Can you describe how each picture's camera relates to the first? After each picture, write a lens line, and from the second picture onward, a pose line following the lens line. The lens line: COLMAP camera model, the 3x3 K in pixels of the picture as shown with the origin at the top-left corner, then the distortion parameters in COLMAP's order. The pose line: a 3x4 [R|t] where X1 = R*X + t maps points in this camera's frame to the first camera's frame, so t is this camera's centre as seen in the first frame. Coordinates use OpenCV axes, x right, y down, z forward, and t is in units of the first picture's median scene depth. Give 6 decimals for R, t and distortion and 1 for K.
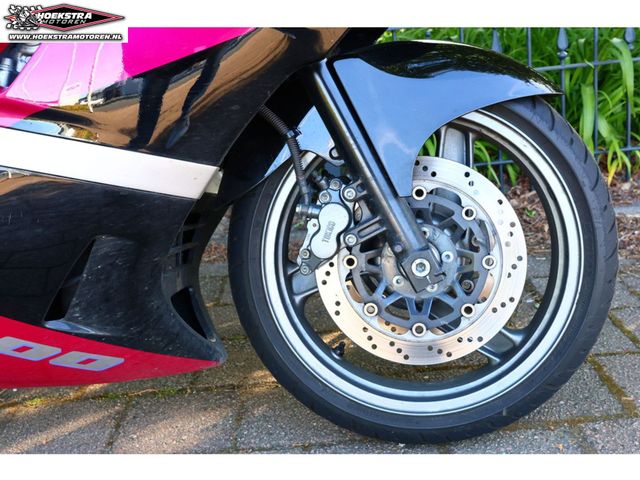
lens RADIAL K [[744.0, 0, 320.0], [0, 744.0, 240.0], [0, 0, 1]] dist [0.011463, -0.002533]
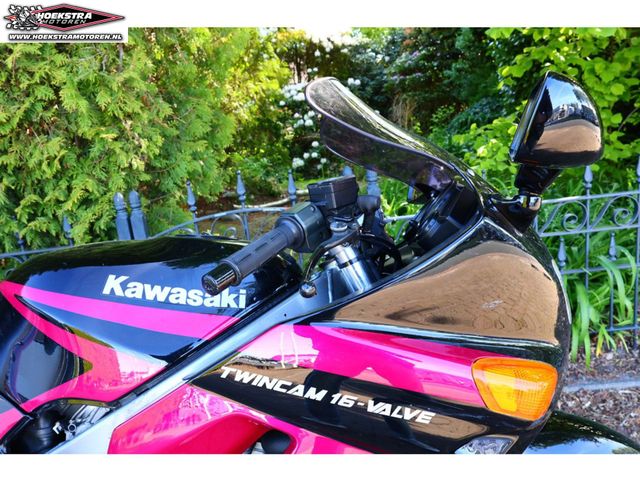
lens RADIAL K [[501.7, 0, 320.0], [0, 501.7, 240.0], [0, 0, 1]] dist [0.002689, 0.004617]
pose [[0.999821, -0.008127, -0.017059, -0.202940], [0.007198, 0.998523, -0.053853, -0.517401], [0.017472, 0.053720, 0.998403, 0.172306]]
